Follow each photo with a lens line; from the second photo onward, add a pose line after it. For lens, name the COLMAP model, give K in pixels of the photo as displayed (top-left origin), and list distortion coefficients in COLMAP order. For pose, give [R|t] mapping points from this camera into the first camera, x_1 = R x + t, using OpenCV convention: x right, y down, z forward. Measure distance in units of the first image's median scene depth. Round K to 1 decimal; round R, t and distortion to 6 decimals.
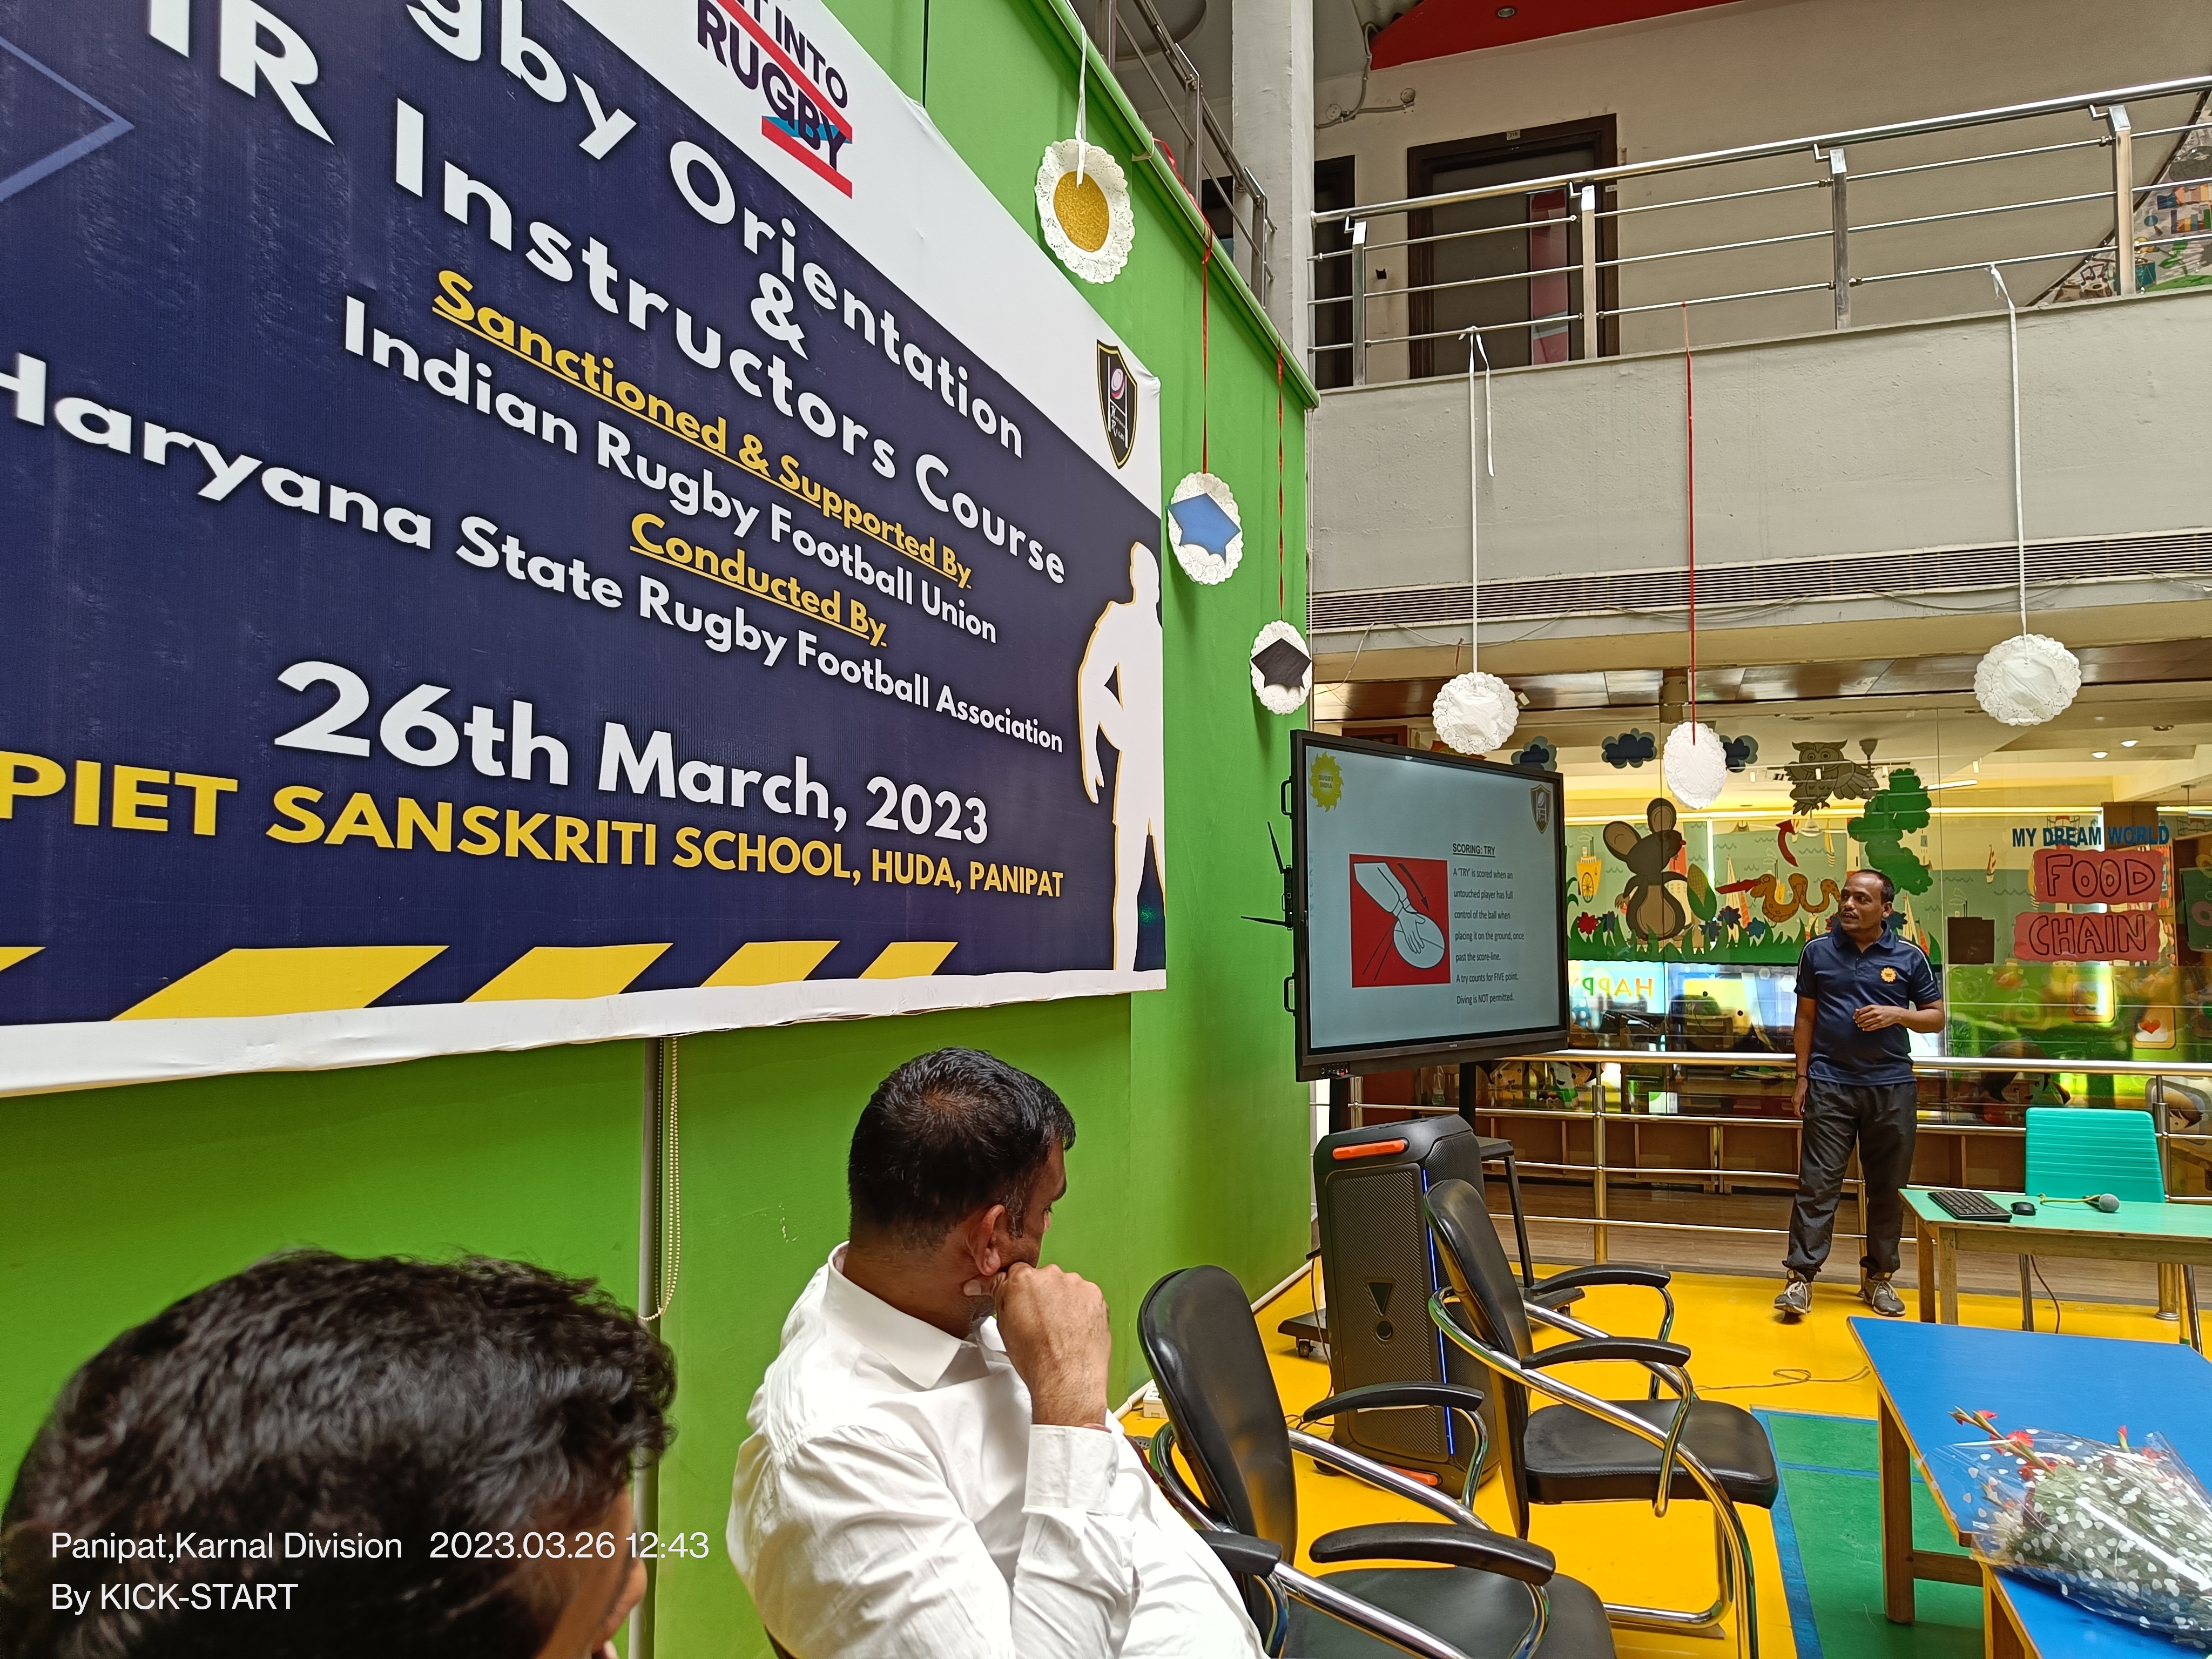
lens RADIAL K [[1535.4, 0, 1131.6], [0, 1535.4, 841.6], [0, 0, 1]] dist [0.003118, -0.005423]
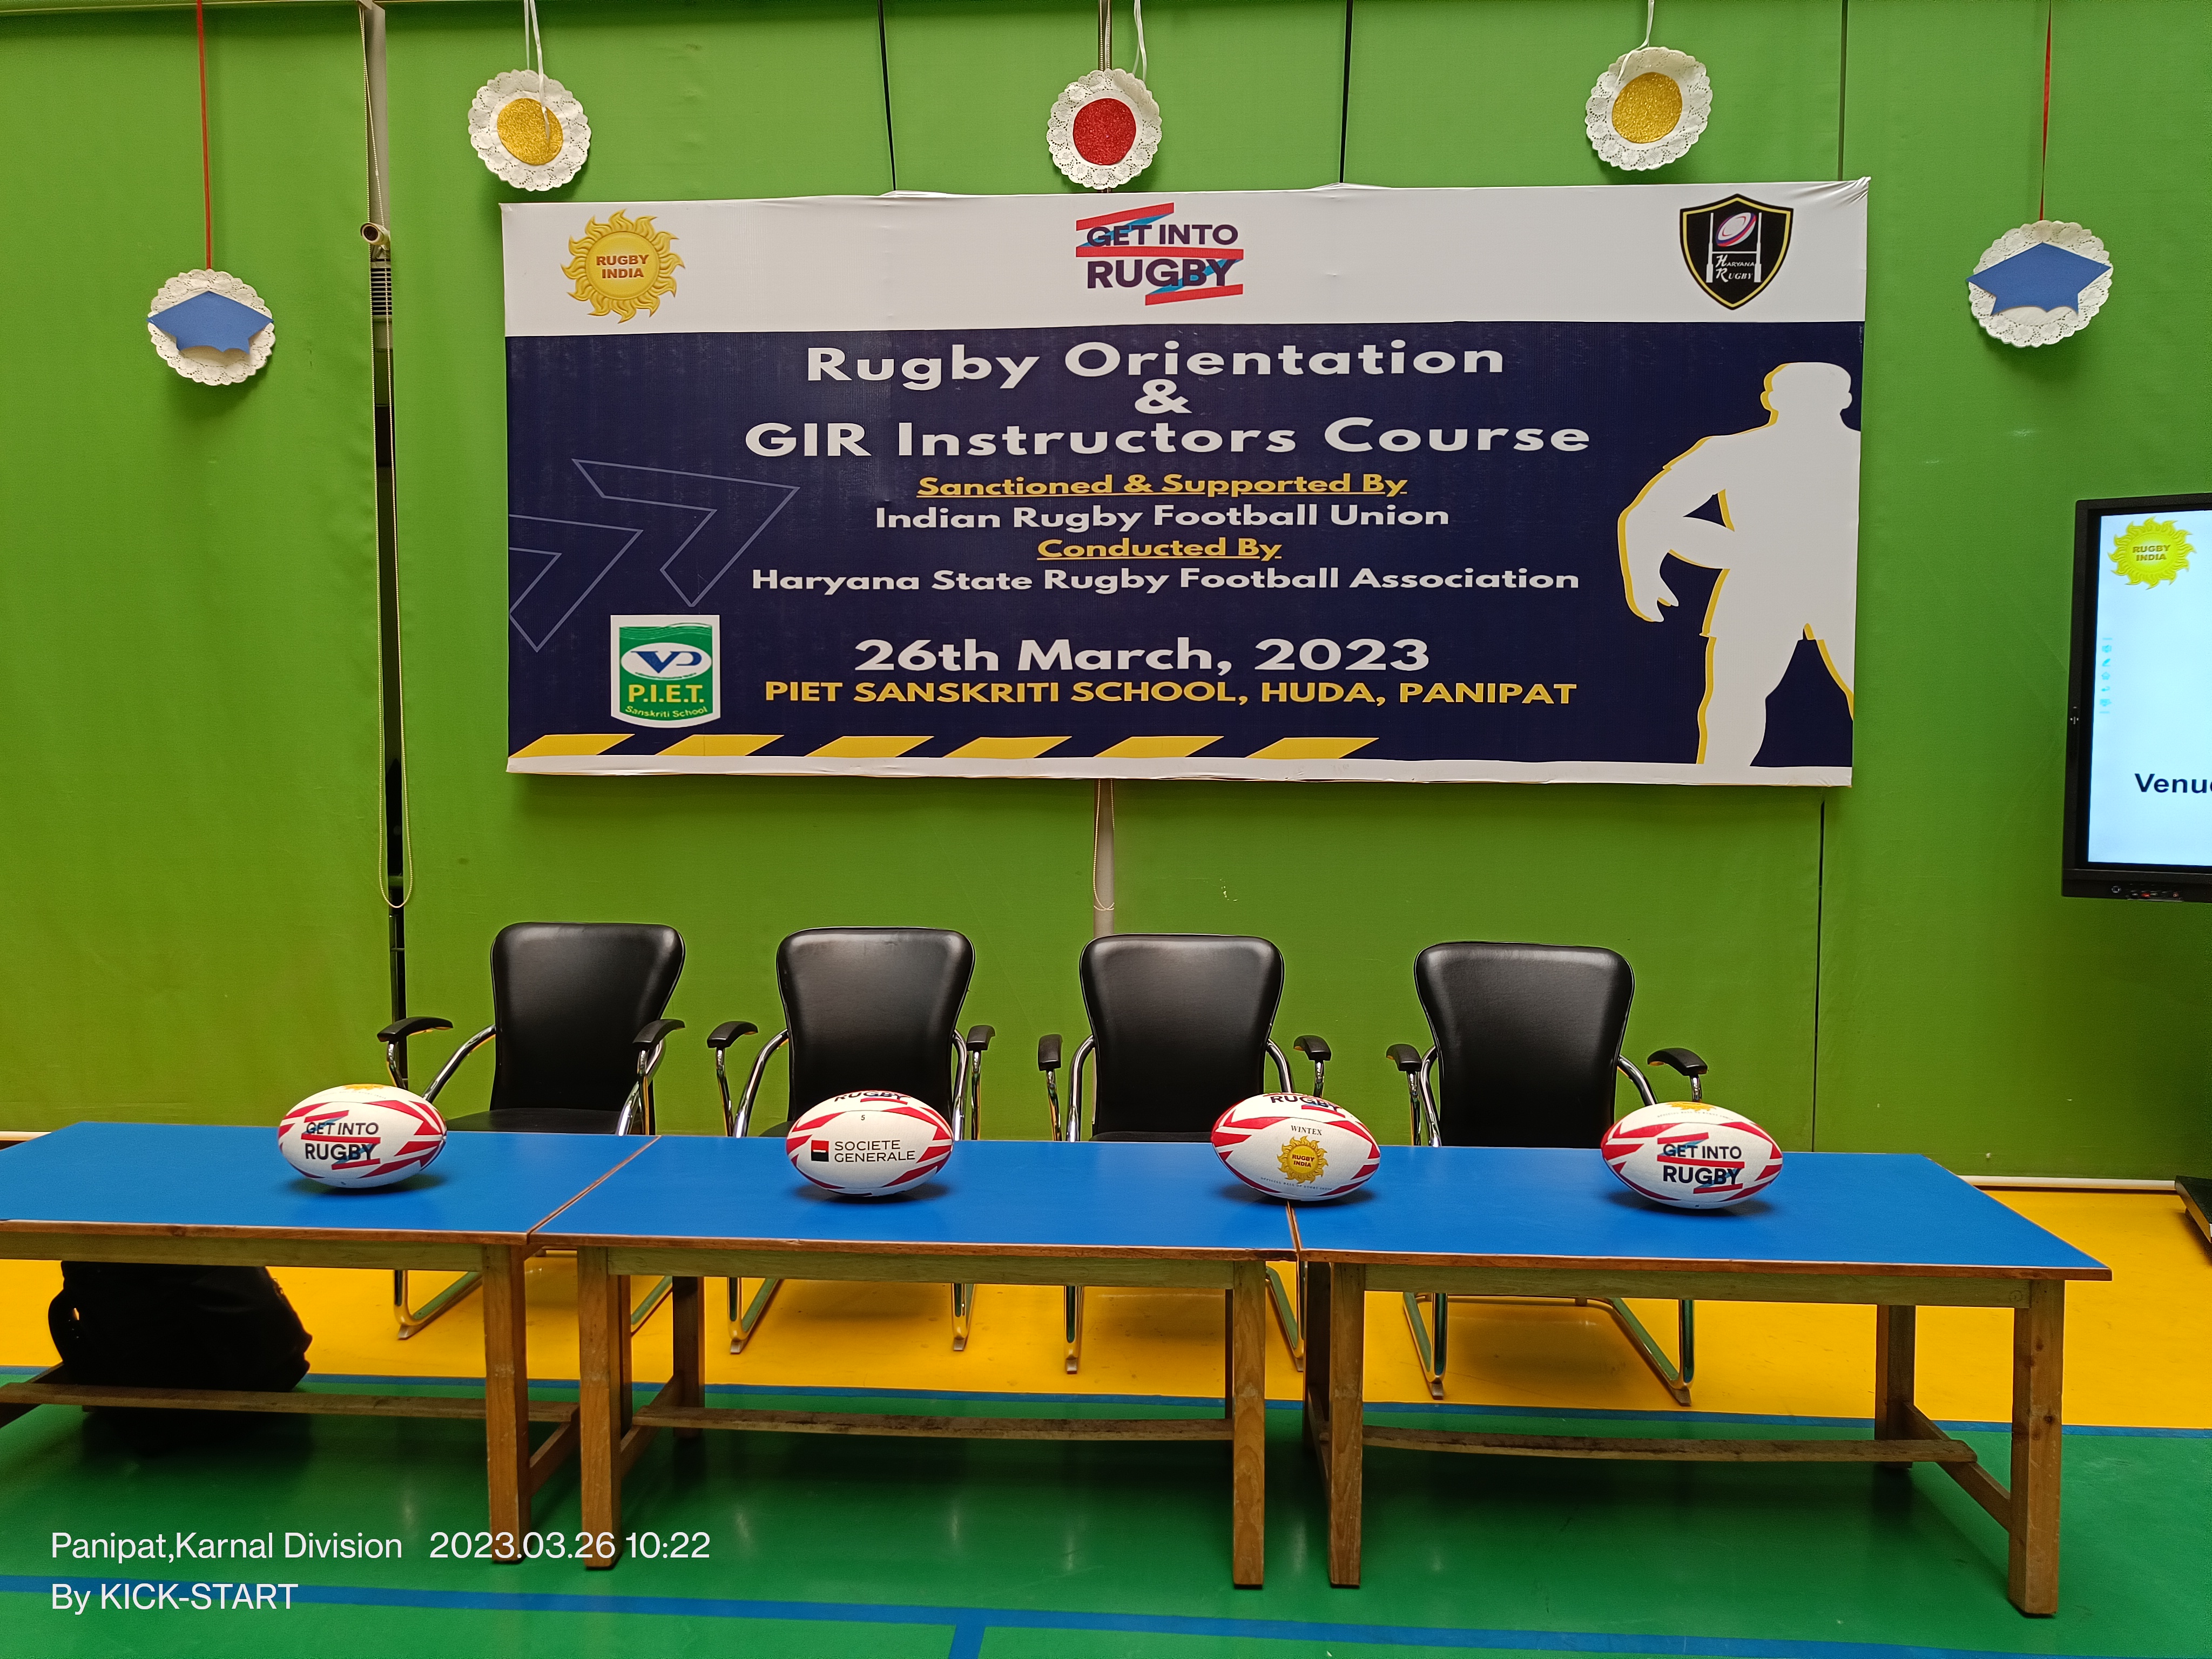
lens RADIAL K [[1507.2, 0, 1097.8], [0, 1507.2, 824.1], [0, 0, 1]] dist [0.067226, -0.116424]
pose [[0.257472, 0.060830, -0.964369, 1.599727], [0.056984, 0.995324, 0.077996, 0.022563], [0.964604, -0.075035, 0.252802, 0.437252]]
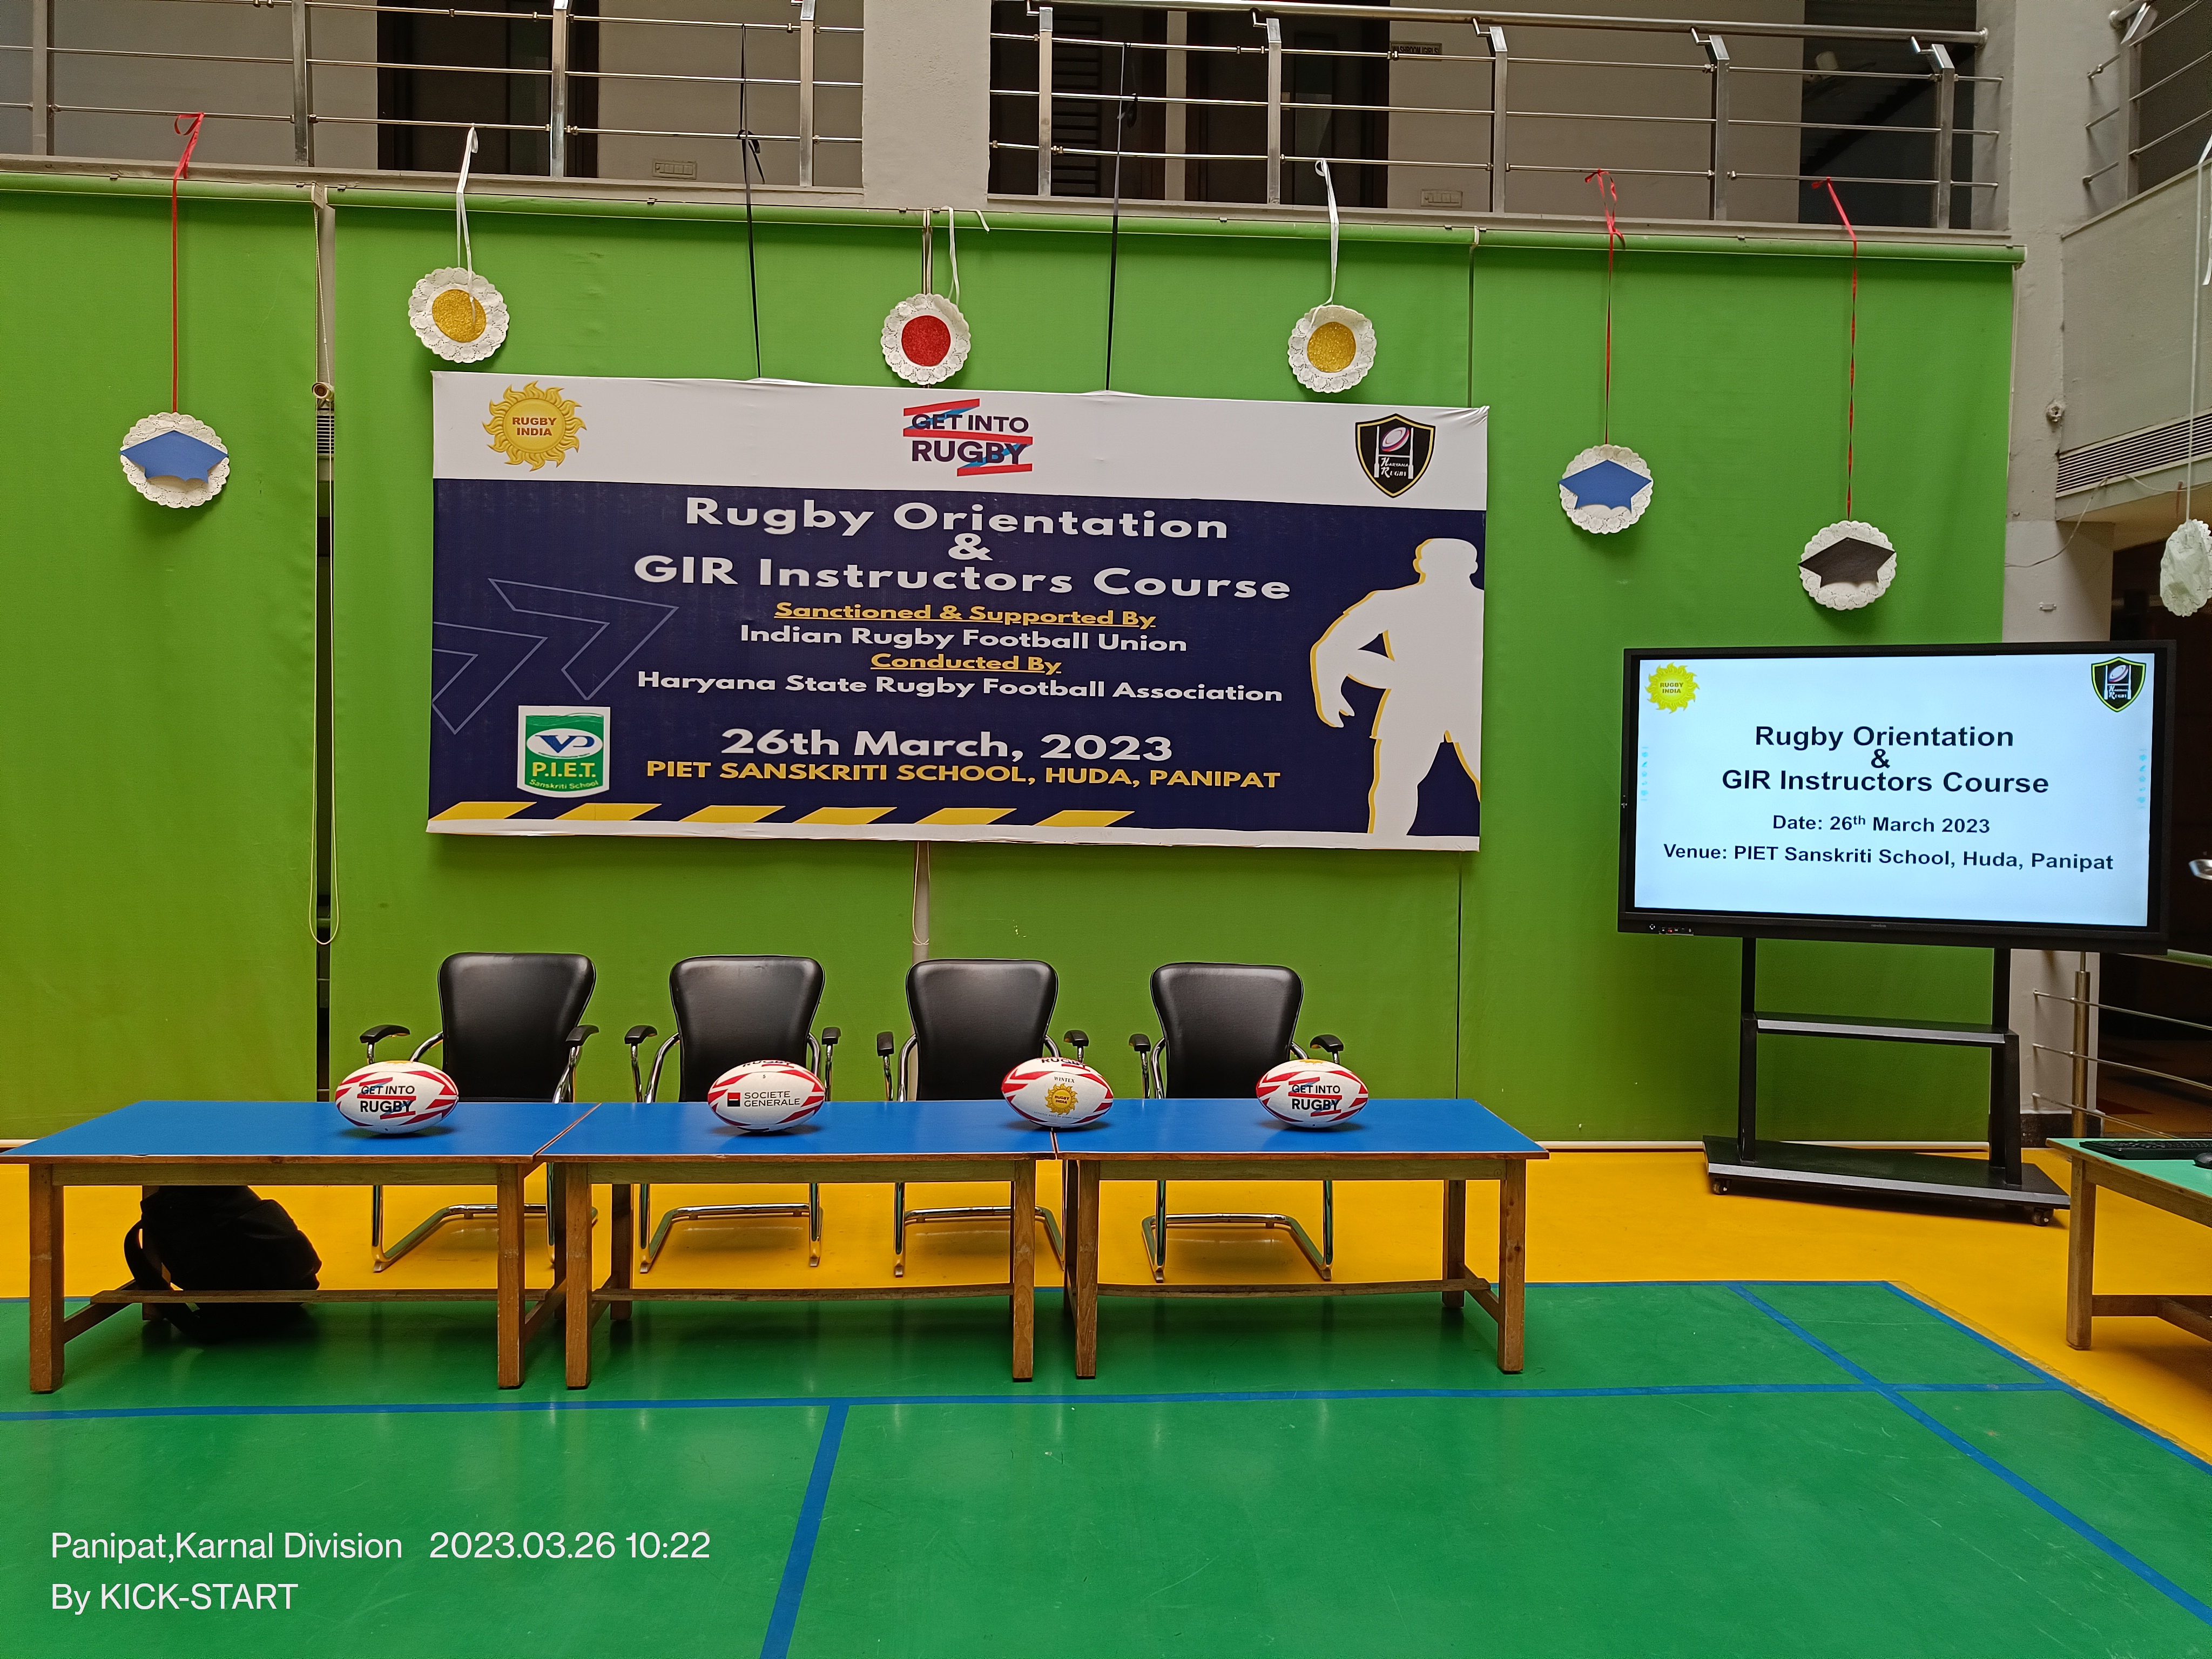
lens RADIAL K [[1563.4, 0, 1120.2], [0, 1563.4, 825.6], [0, 0, 1]] dist [0.066798, -0.125787]
pose [[0.392268, 0.033028, -0.919258, 2.206232], [0.041120, 0.997727, 0.053394, -0.031869], [0.918931, -0.058745, 0.390018, 0.240671]]
